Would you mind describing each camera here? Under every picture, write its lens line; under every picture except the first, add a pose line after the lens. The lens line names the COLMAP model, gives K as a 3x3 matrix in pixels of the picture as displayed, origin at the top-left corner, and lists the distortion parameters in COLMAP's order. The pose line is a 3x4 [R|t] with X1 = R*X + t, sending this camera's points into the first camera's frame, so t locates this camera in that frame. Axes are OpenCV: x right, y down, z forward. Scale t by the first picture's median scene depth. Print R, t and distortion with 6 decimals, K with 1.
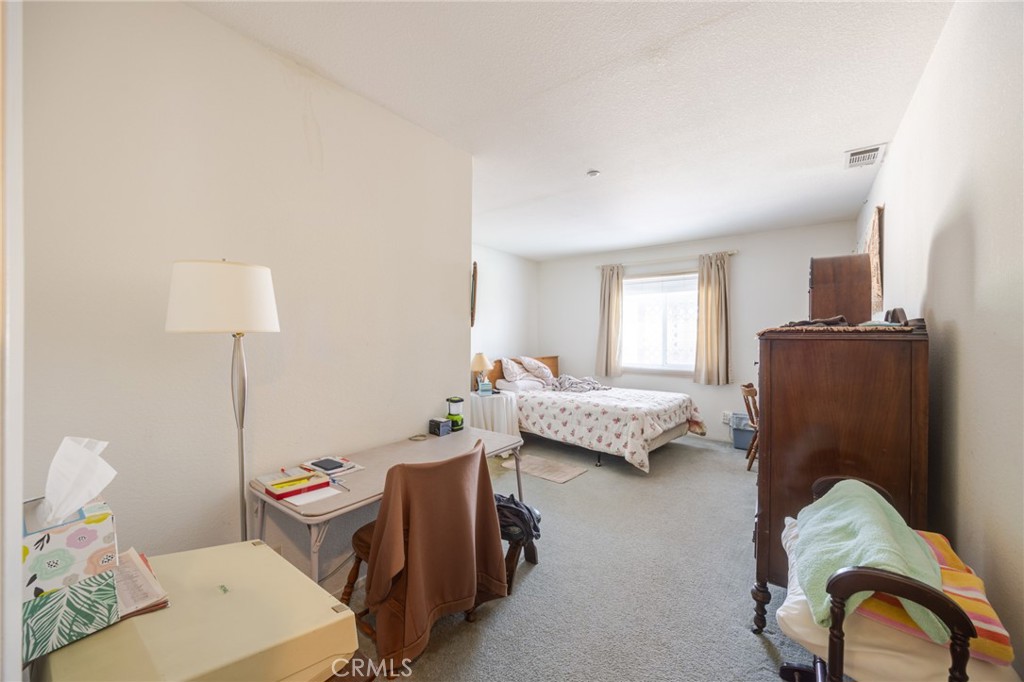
lens RADIAL K [[395.4, 0, 513.7], [0, 395.4, 342.9], [0, 0, 1]] dist [0.002247, -0.000197]
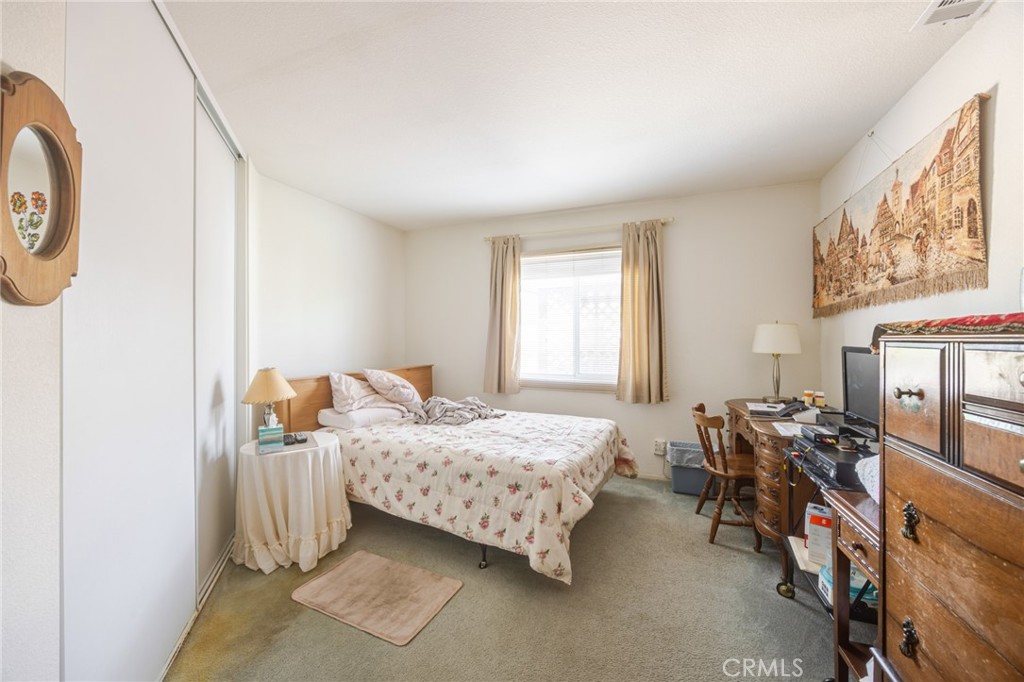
lens RADIAL K [[354.2, 0, 512.2], [0, 354.2, 341.1], [0, 0, 1]] dist [0.000166, 0.000005]
pose [[0.968629, -0.006087, 0.248436, 0.117029], [0.007859, 0.999950, -0.006142, -0.005471], [-0.248386, 0.007902, 0.968629, 0.446692]]
